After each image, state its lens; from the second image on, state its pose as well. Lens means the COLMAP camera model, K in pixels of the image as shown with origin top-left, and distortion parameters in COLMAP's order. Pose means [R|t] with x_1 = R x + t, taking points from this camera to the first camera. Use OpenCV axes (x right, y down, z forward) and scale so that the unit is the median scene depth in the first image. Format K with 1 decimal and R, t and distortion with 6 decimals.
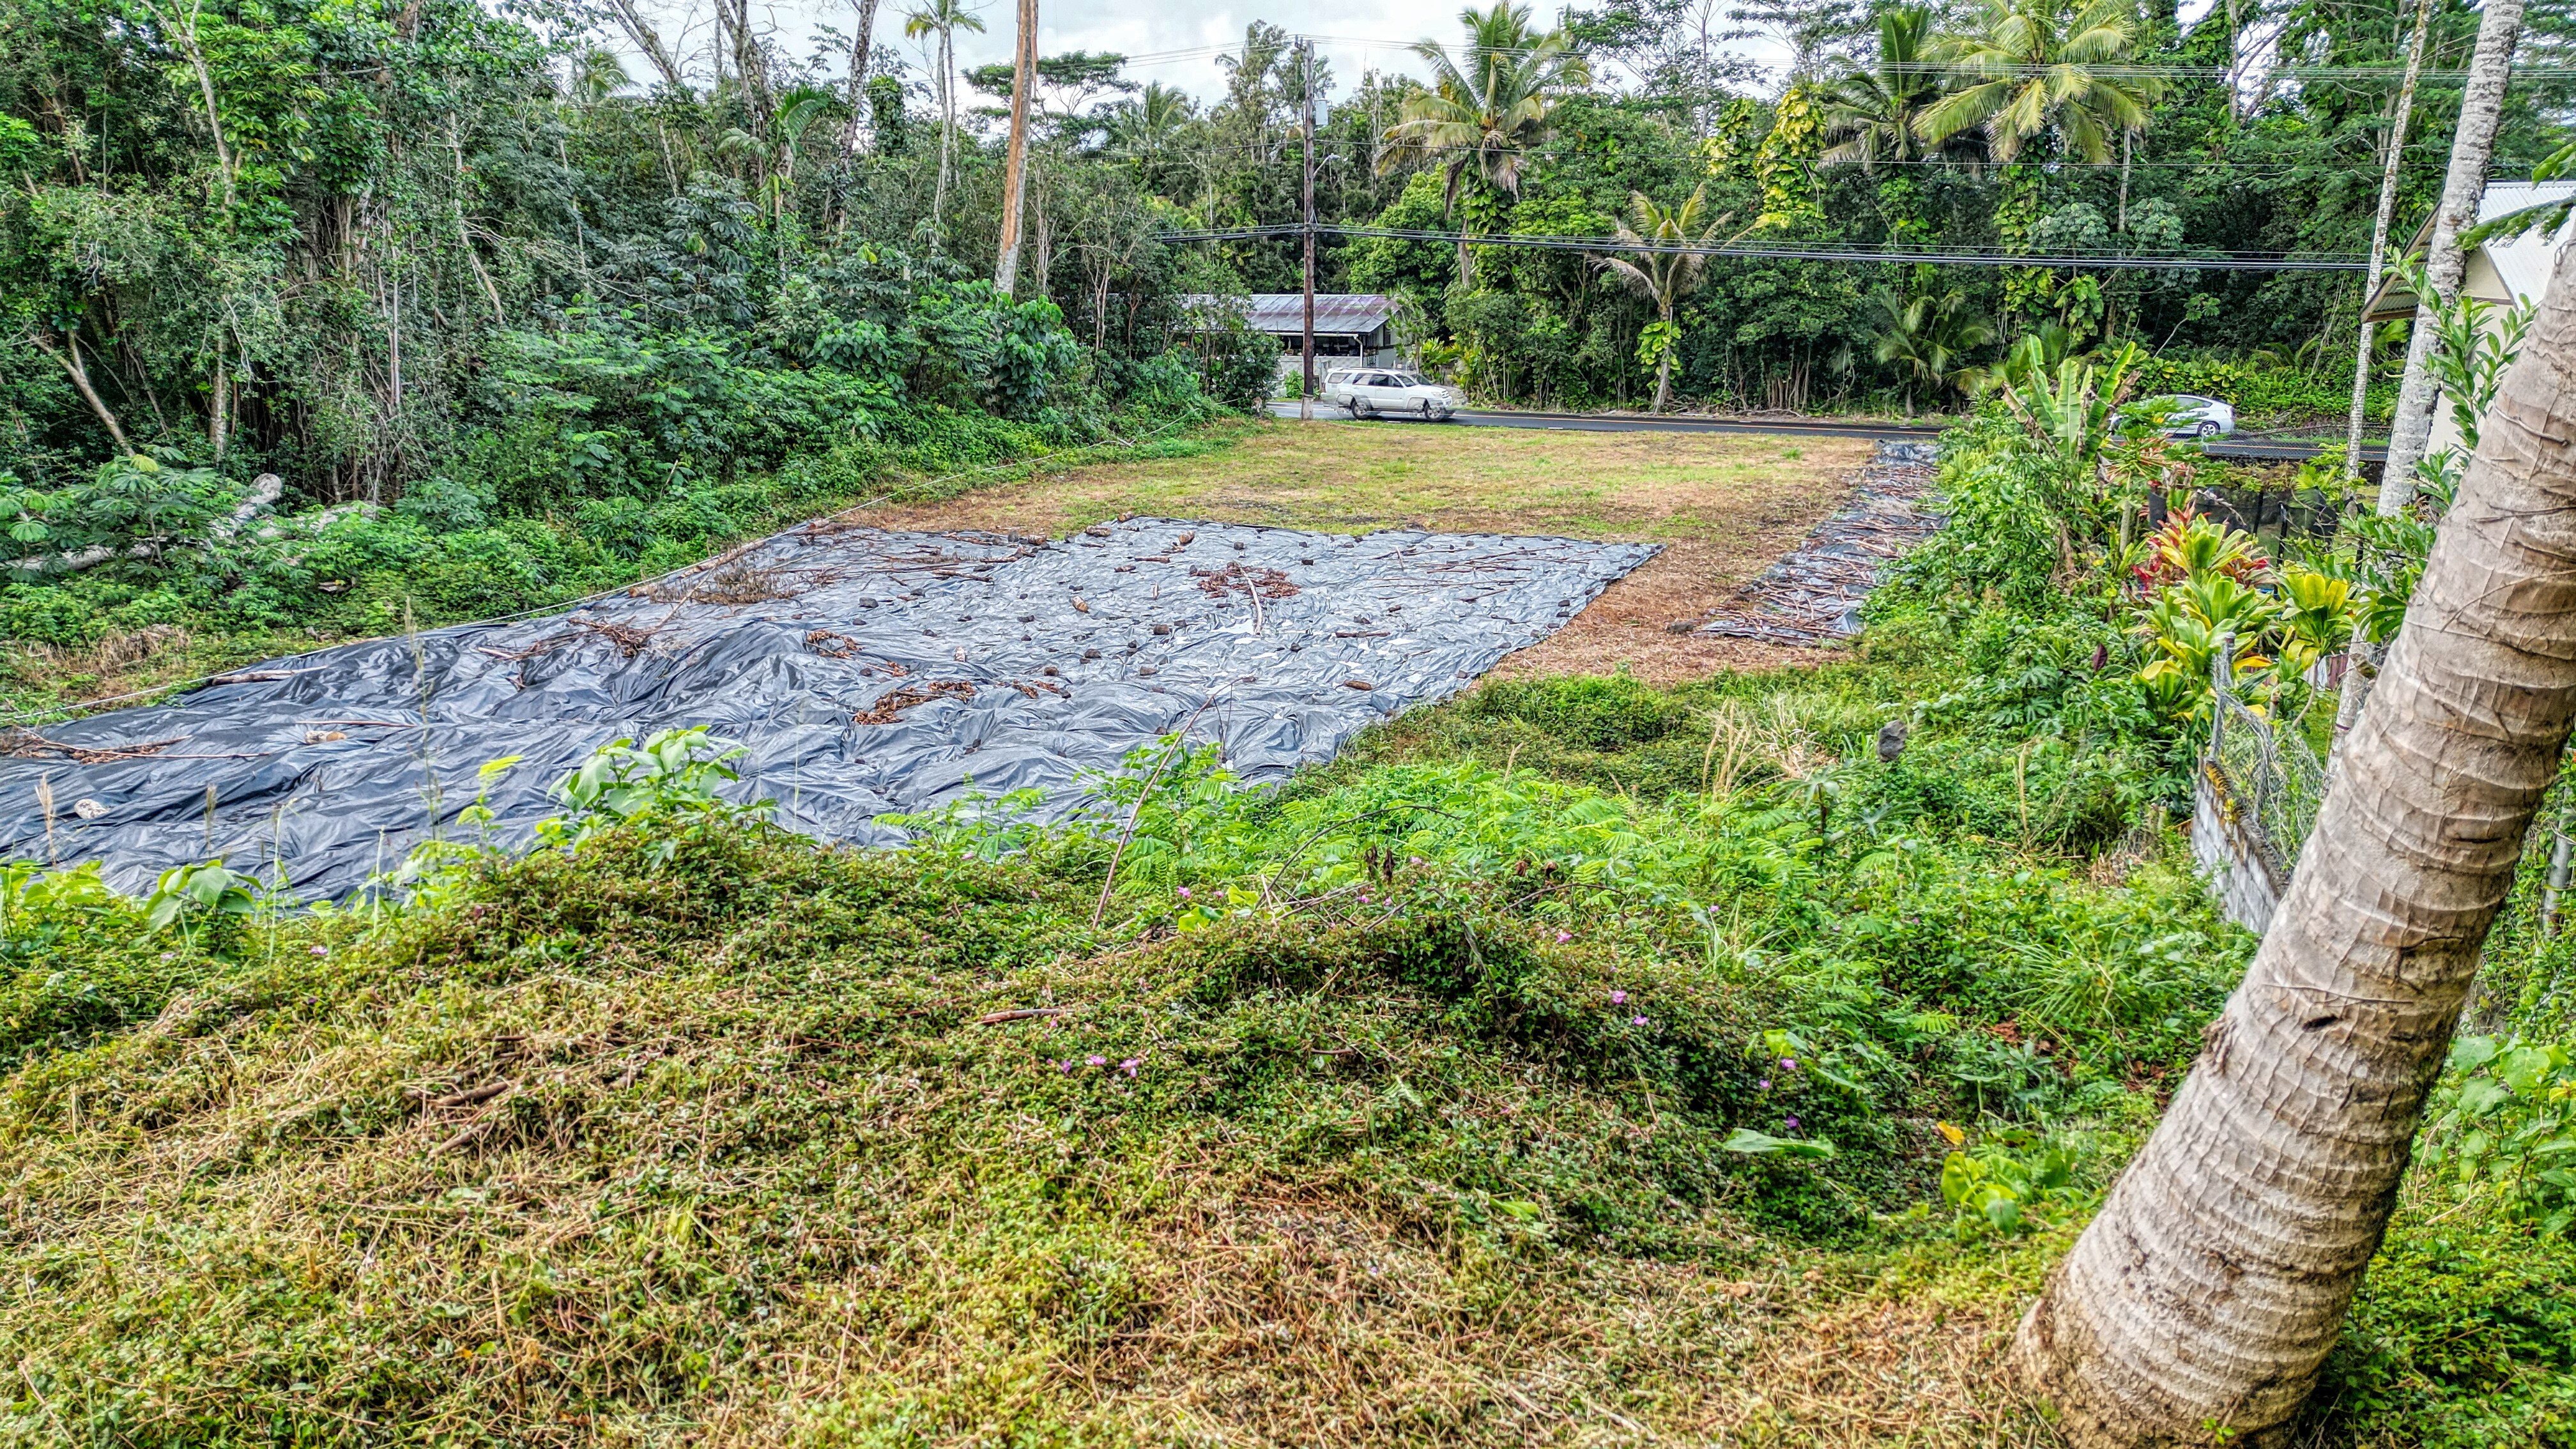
lens RADIAL K [[1802.5, 0, 1290.6], [0, 1802.5, 733.8], [0, 0, 1]] dist [0.091587, -0.089089]
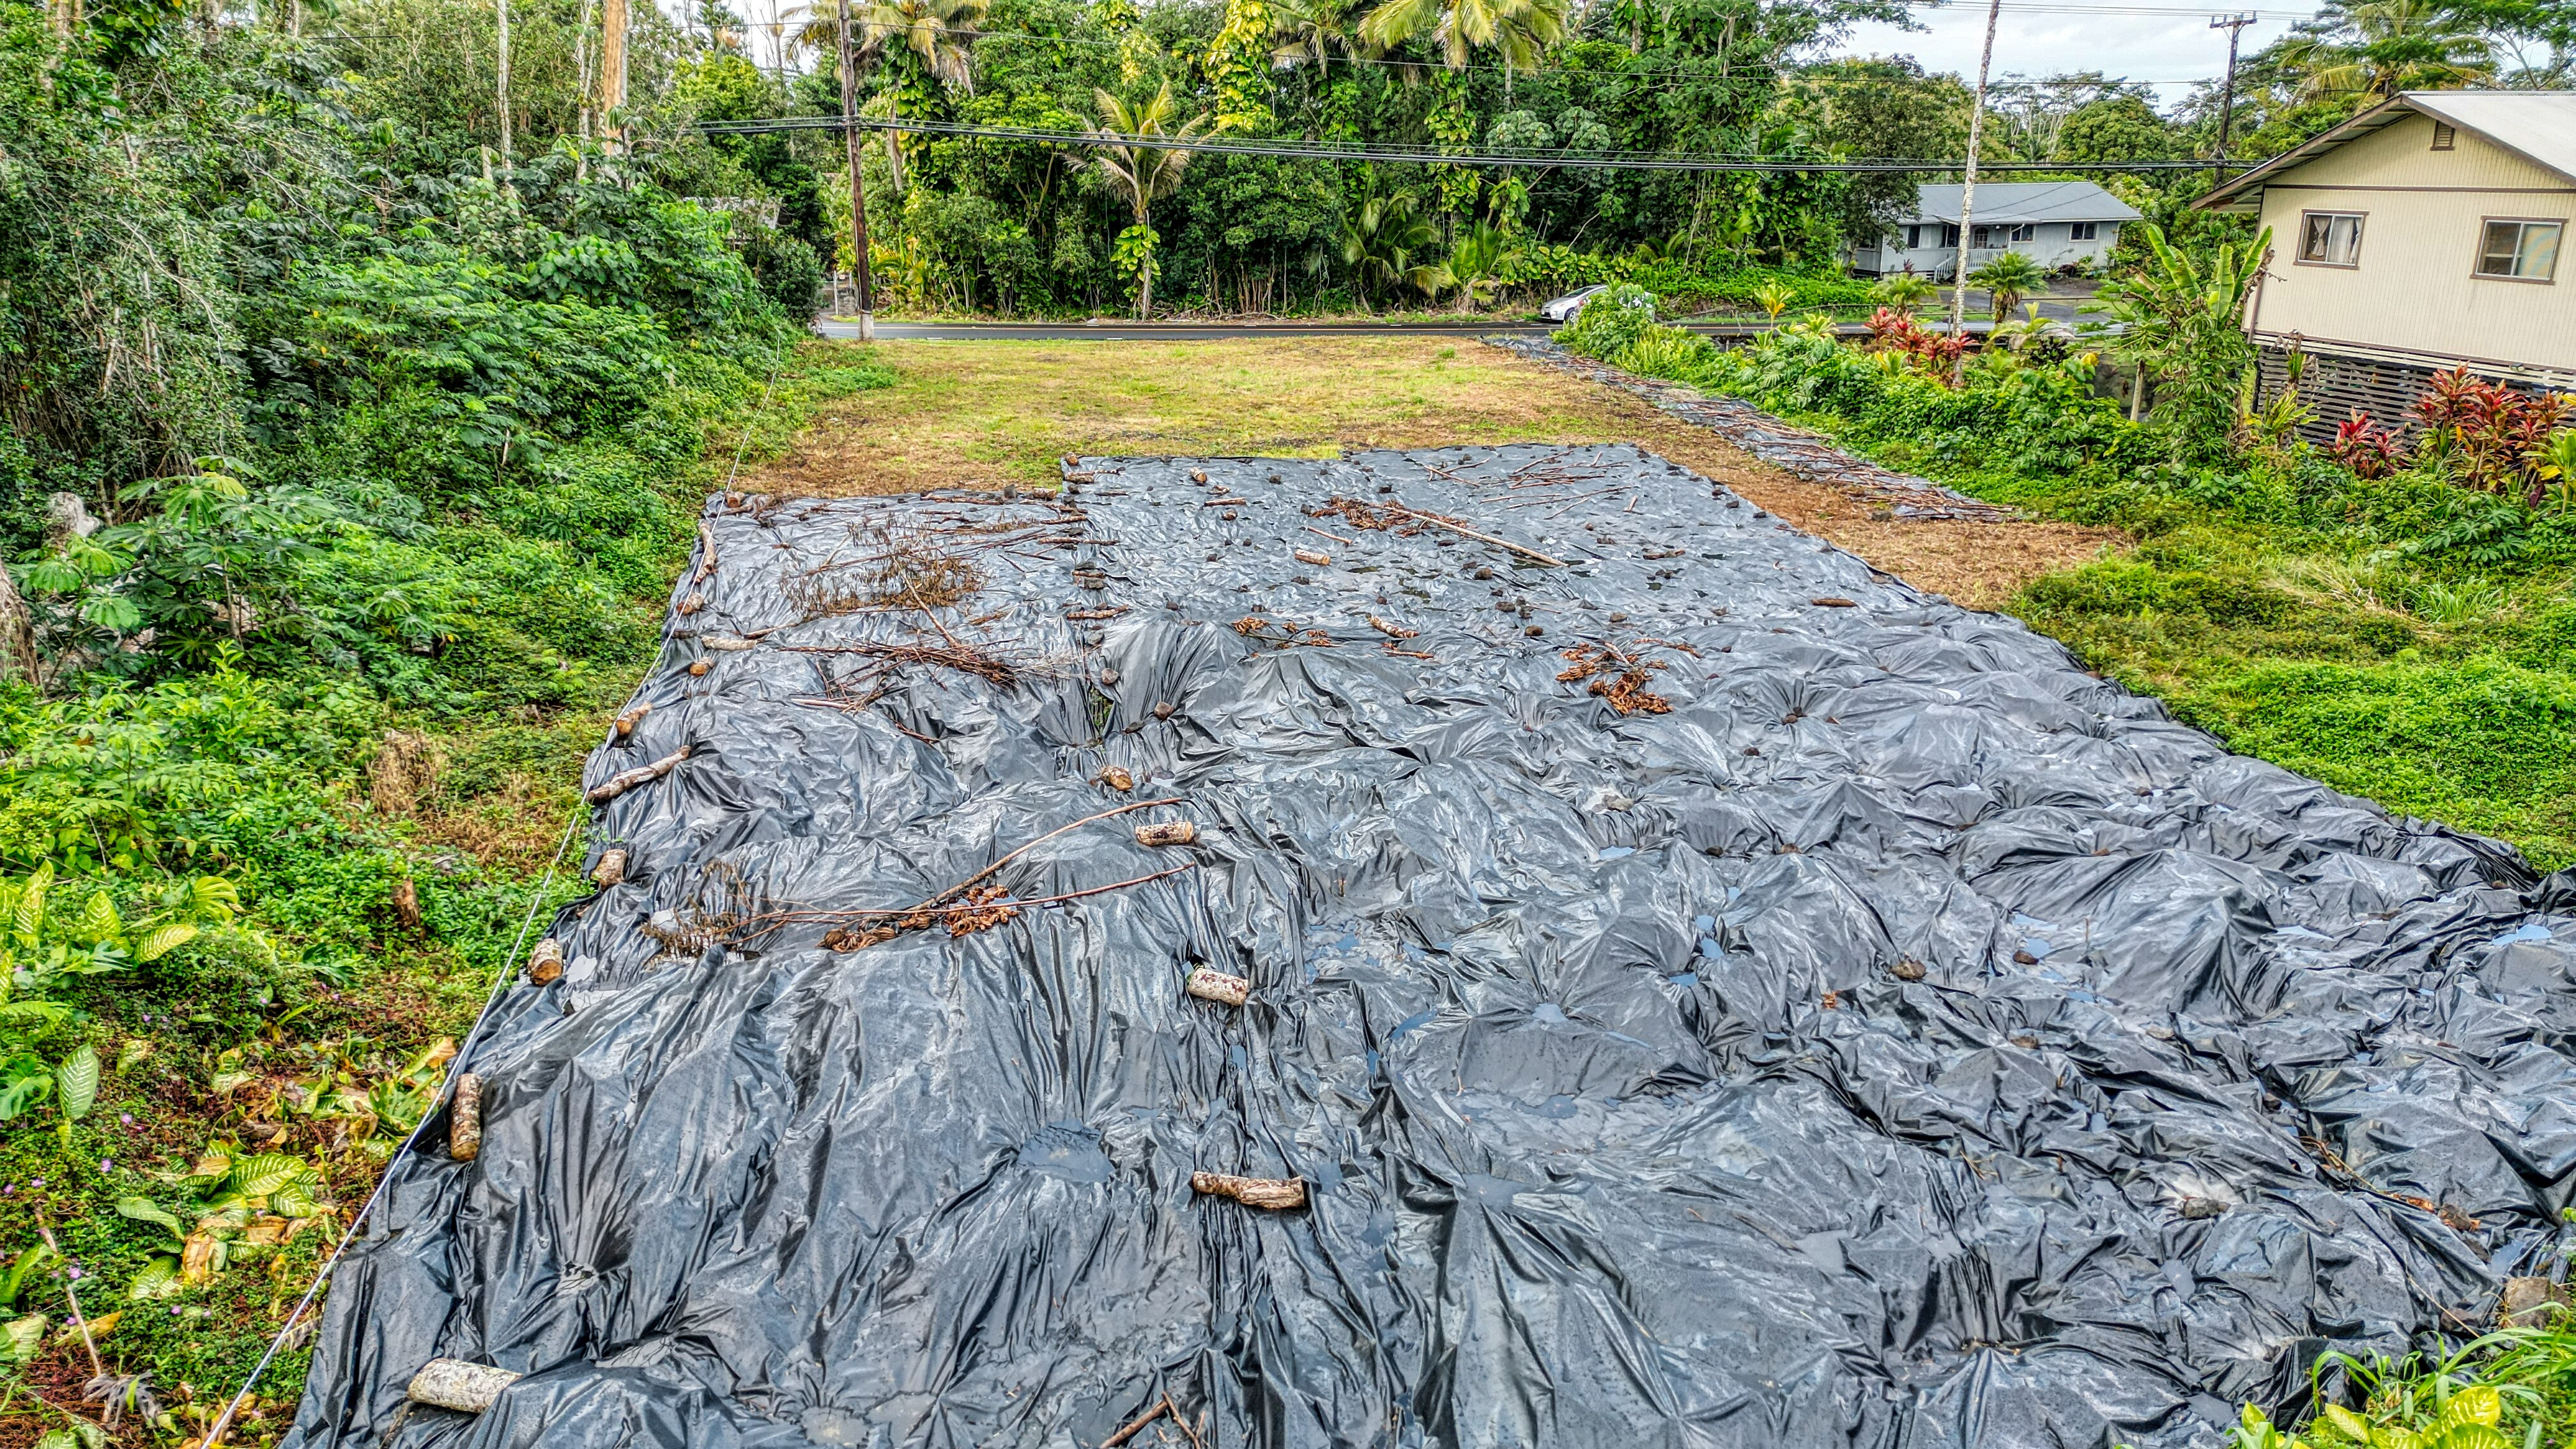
lens RADIAL K [[1802.5, 0, 1290.6], [0, 1802.5, 733.8], [0, 0, 1]] dist [0.091587, -0.089089]
pose [[0.867426, -0.151859, 0.473826, -0.241224], [0.128670, 0.988357, 0.081209, -0.026059], [-0.480641, -0.009476, 0.876866, 0.104256]]
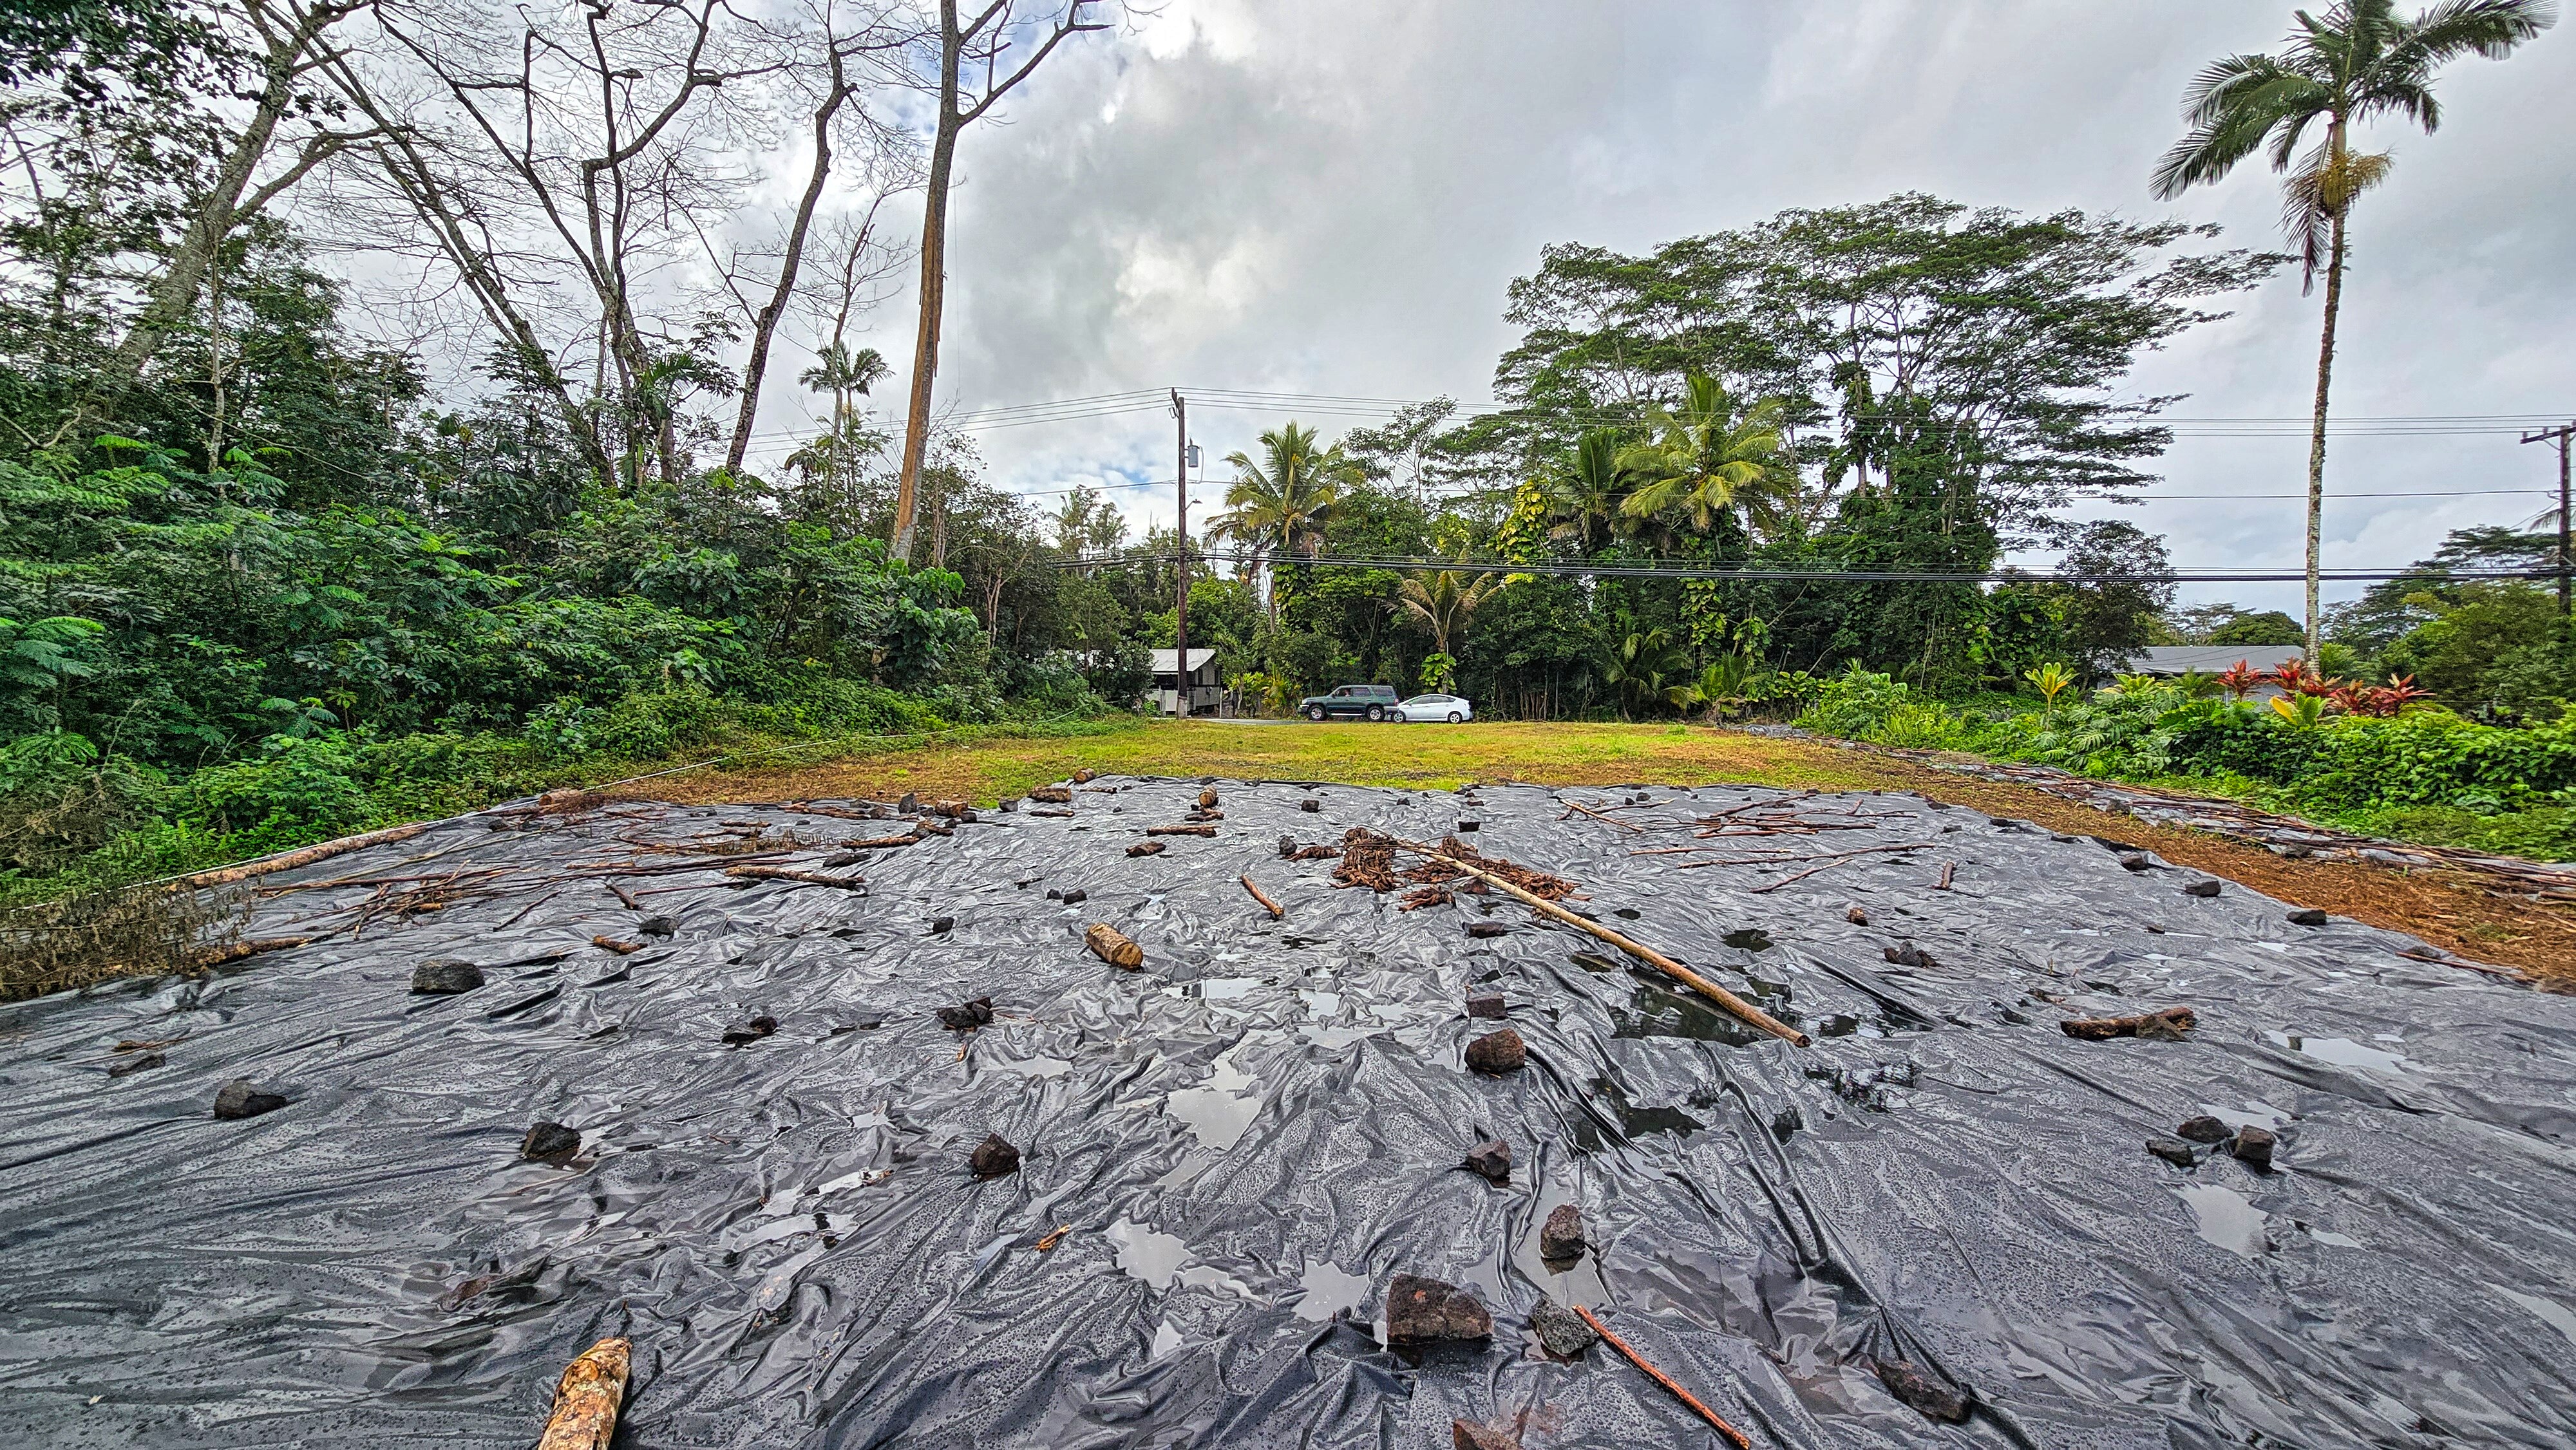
lens RADIAL K [[1057.2, 0, 1282.8], [0, 1057.2, 726.0], [0, 0, 1]] dist [-0.002372, 0.000145]
pose [[0.979360, -0.009052, 0.201922, -0.055069], [0.052120, 0.976523, -0.209012, -0.030025], [-0.195290, 0.215222, 0.956839, 0.342303]]
